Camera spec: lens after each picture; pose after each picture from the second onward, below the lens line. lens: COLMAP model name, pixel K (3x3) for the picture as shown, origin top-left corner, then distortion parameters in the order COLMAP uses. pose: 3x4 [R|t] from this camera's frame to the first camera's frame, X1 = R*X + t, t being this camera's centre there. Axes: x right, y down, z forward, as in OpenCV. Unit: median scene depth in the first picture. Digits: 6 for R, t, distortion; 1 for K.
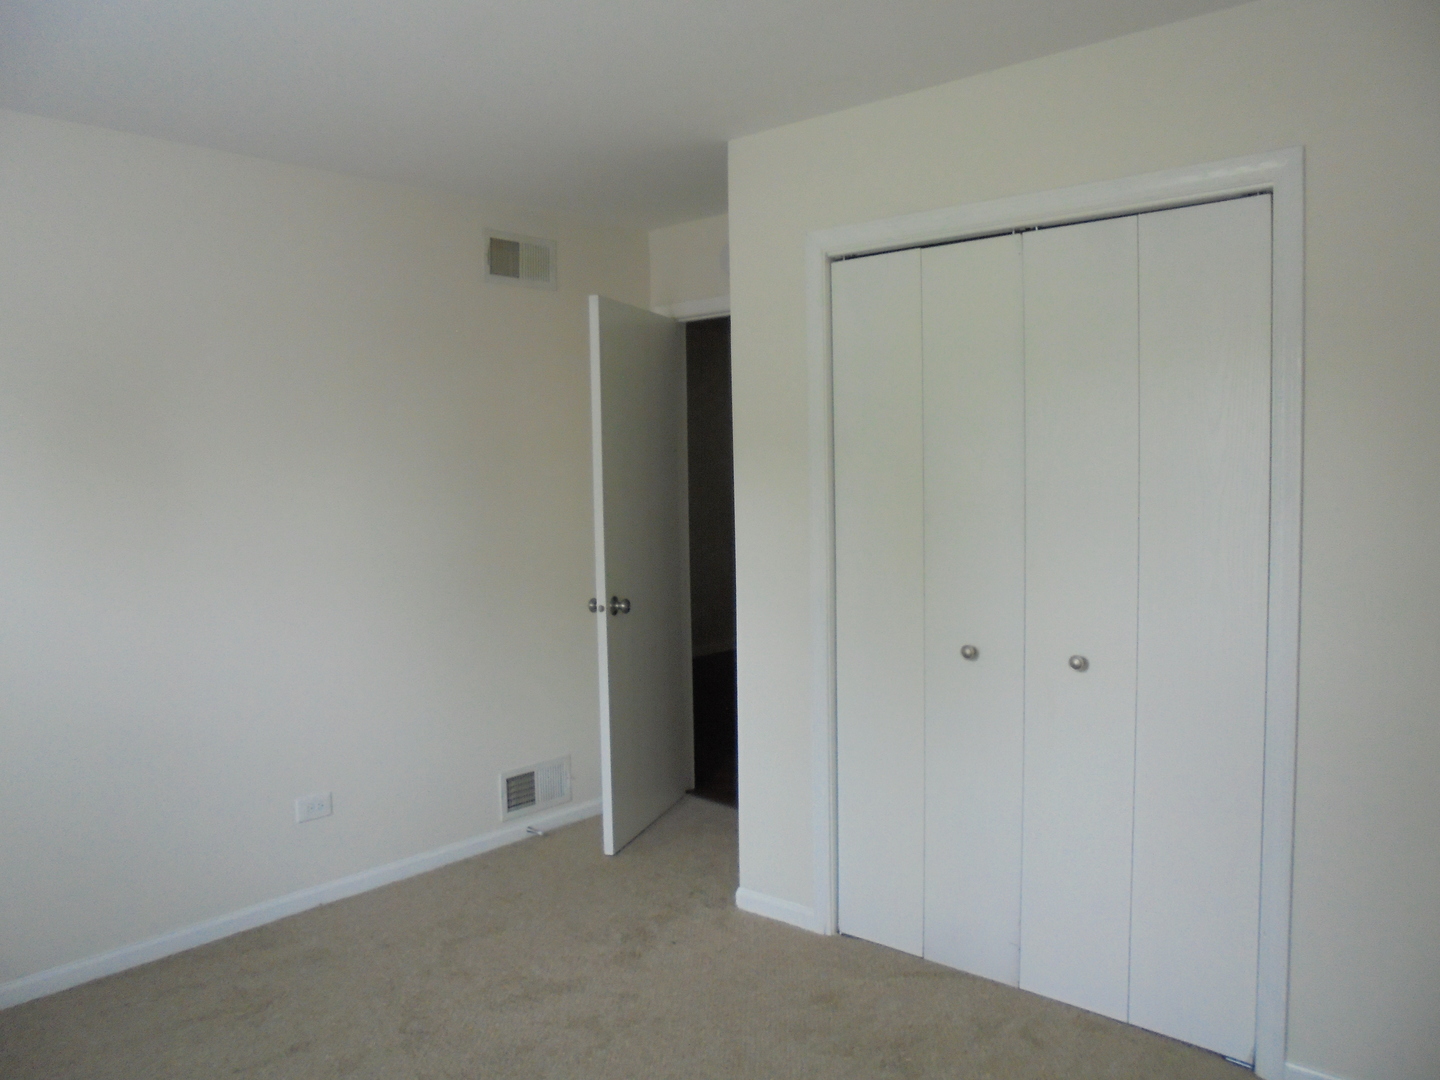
lens RADIAL K [[1097.1, 0, 720.0], [0, 1097.1, 540.0], [0, 0, 1]] dist [-0.116381, 0.103485]
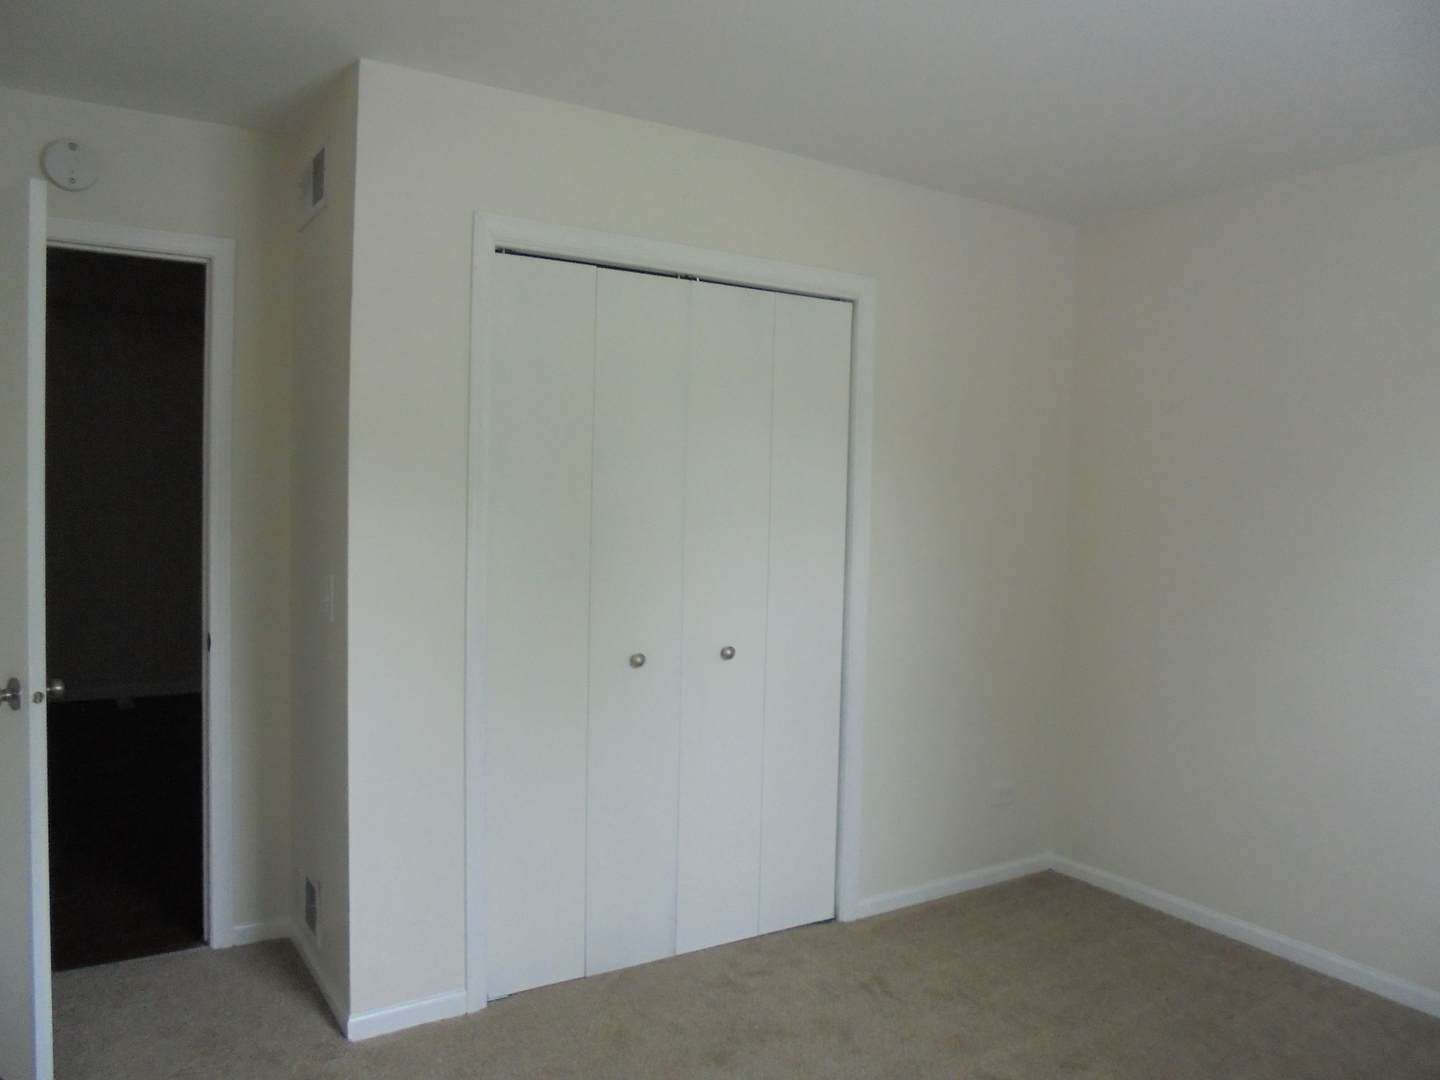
lens RADIAL K [[1097.1, 0, 720.0], [0, 1097.1, 540.0], [0, 0, 1]] dist [-0.116381, 0.103485]
pose [[0.261661, -0.015332, 0.965038, -0.773620], [0.041053, 0.999146, 0.004743, -0.014775], [-0.964286, 0.038377, 0.262067, 0.640944]]
